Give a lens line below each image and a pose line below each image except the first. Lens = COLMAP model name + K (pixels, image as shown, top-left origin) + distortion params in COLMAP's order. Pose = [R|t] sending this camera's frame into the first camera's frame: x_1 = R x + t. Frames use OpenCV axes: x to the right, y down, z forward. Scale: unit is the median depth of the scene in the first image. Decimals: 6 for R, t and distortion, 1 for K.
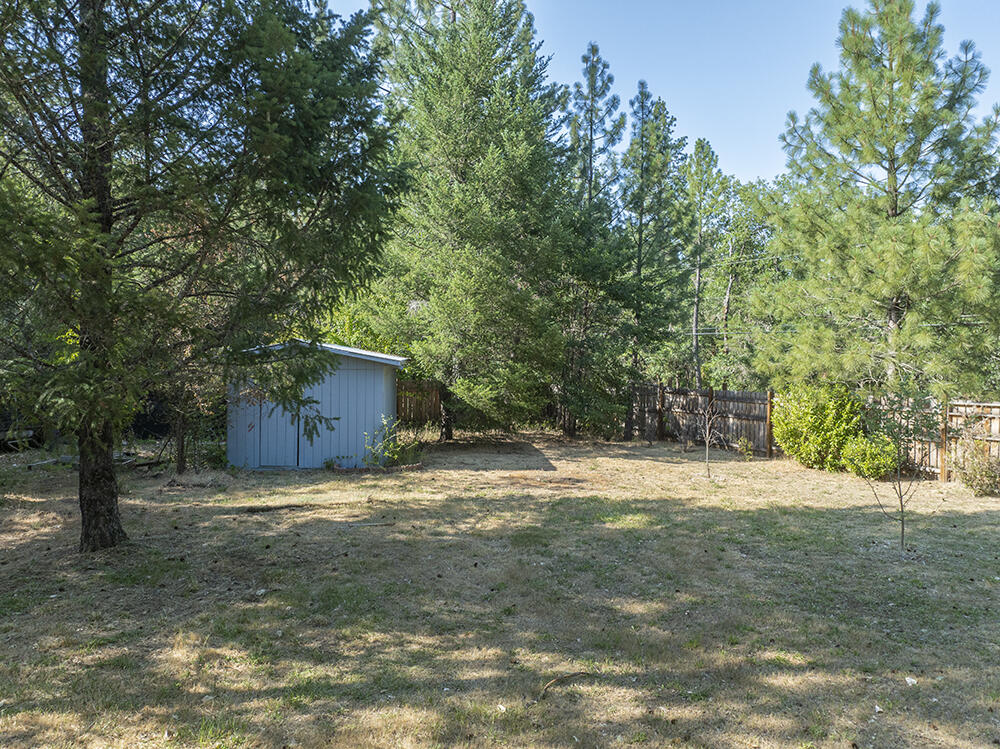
lens RADIAL K [[708.6, 0, 500.1], [0, 708.6, 369.5], [0, 0, 1]] dist [-0.047153, 0.022632]
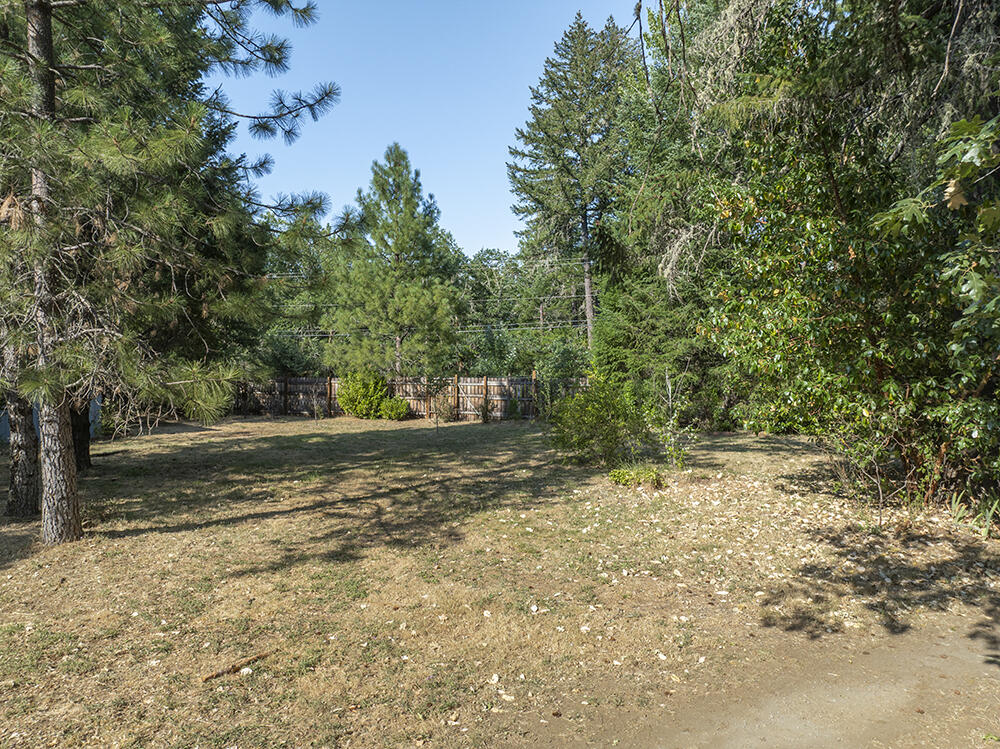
lens RADIAL K [[708.6, 0, 500.9], [0, 708.6, 369.8], [0, 0, 1]] dist [-0.047153, 0.022632]
pose [[0.688225, -0.012626, 0.725388, -0.627369], [0.014667, 0.999886, 0.003488, 0.017134], [-0.725349, 0.008239, 0.688332, -0.494788]]
